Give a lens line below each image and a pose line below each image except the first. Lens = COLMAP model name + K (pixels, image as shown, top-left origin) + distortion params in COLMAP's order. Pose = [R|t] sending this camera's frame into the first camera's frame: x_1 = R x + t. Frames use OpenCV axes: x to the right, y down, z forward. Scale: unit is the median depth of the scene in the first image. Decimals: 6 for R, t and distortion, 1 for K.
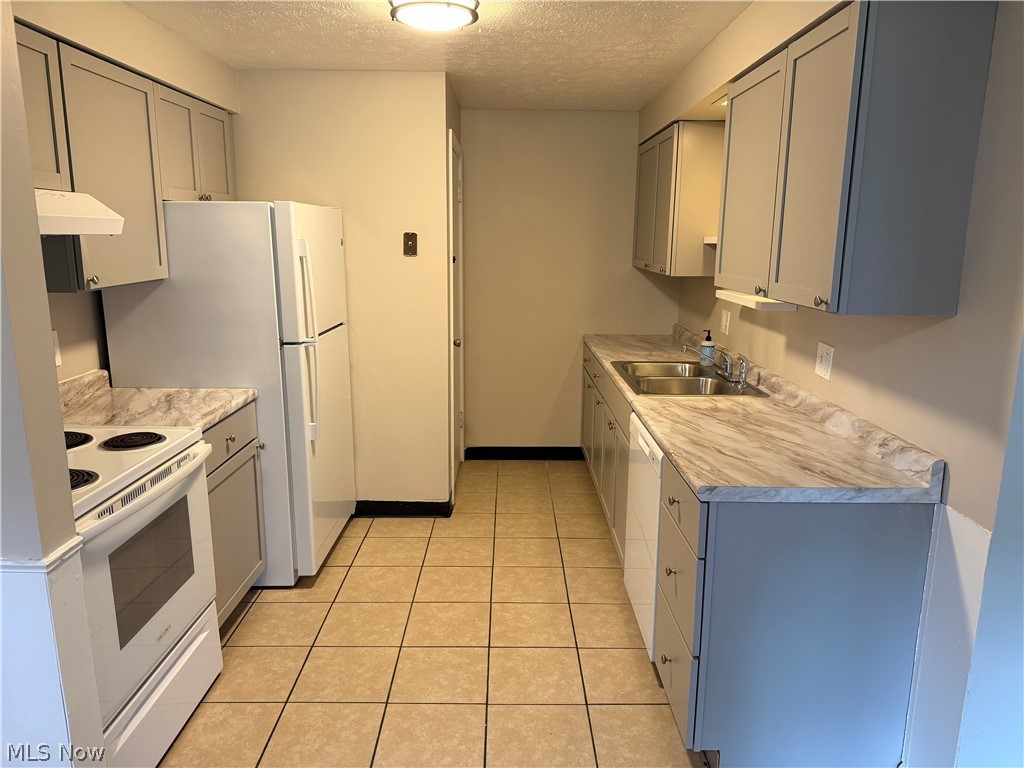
lens RADIAL K [[714.4, 0, 512.0], [0, 714.4, 384.0], [0, 0, 1]] dist [-0.037723, -0.003655]
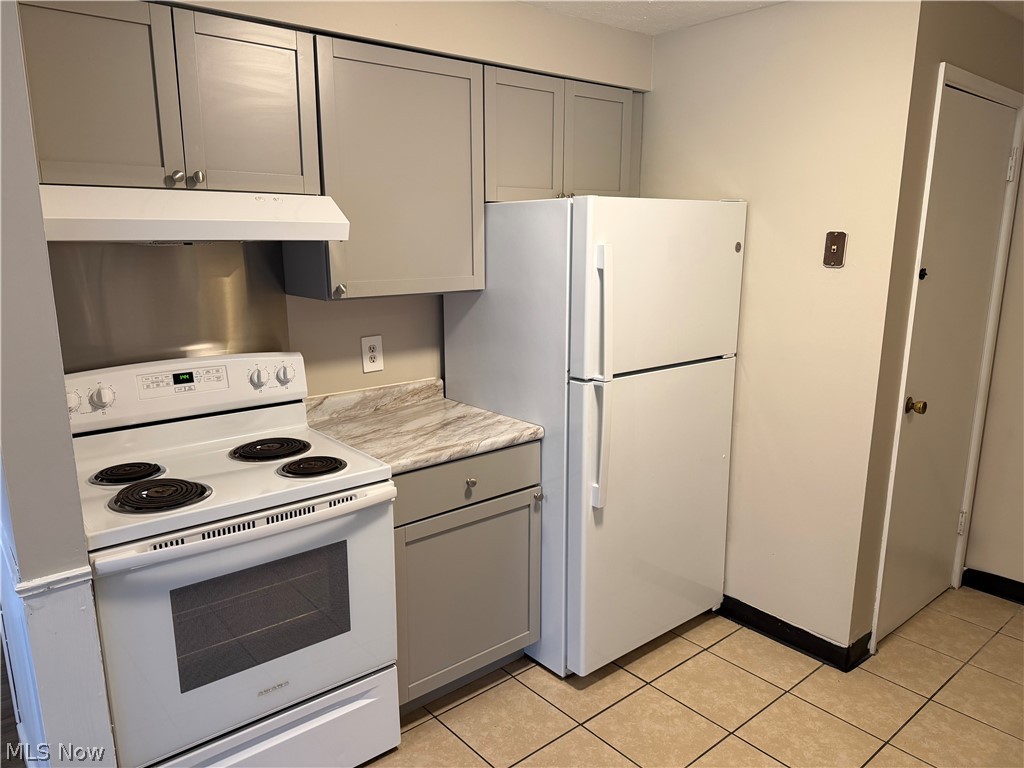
lens RADIAL K [[707.5, 0, 512.0], [0, 707.5, 384.0], [0, 0, 1]] dist [0.061386, -0.061492]
pose [[0.634468, 0.140254, -0.760118, 0.233950], [-0.143883, 0.987642, 0.062137, -0.088590], [0.759440, 0.069944, 0.646807, 0.438918]]
